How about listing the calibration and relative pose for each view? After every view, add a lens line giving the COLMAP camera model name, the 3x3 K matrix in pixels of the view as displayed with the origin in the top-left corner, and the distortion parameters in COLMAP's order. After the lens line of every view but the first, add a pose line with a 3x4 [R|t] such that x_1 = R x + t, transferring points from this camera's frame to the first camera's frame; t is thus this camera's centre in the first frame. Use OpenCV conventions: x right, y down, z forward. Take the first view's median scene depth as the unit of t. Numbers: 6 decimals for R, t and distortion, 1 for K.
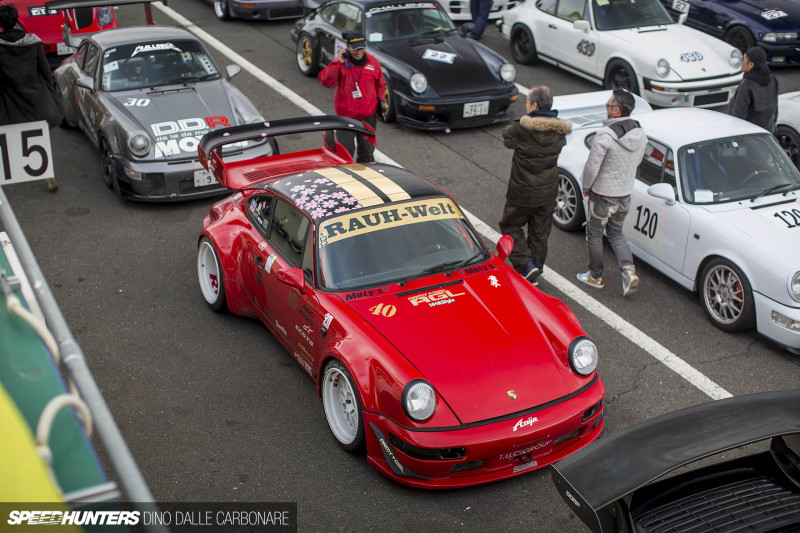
lens RADIAL K [[1138.5, 0, 400.0], [0, 1138.5, 266.5], [0, 0, 1]] dist [-0.187690, 0.520200]
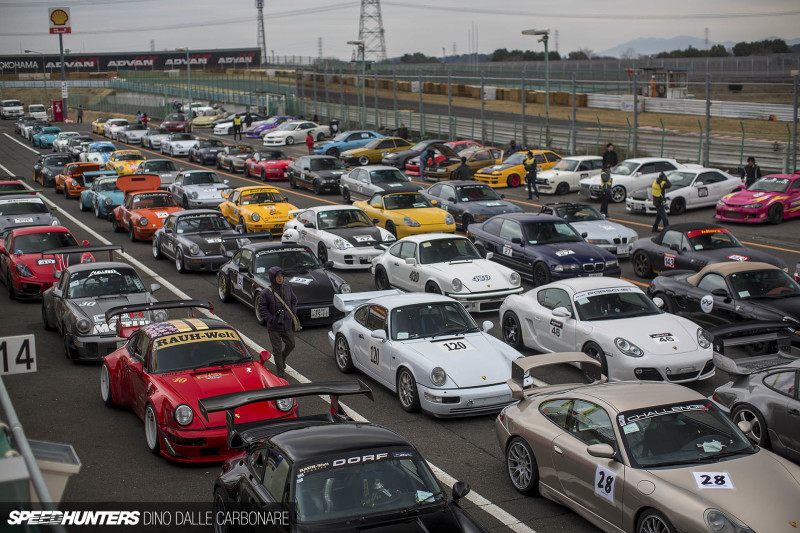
lens RADIAL K [[1138.5, 0, 400.0], [0, 1138.5, 266.5], [0, 0, 1]] dist [-0.187690, 0.520200]
pose [[0.998575, -0.025316, -0.046989, 0.295176], [0.012085, 0.964734, -0.262948, 0.236729], [0.051988, 0.262005, 0.963665, -0.537839]]
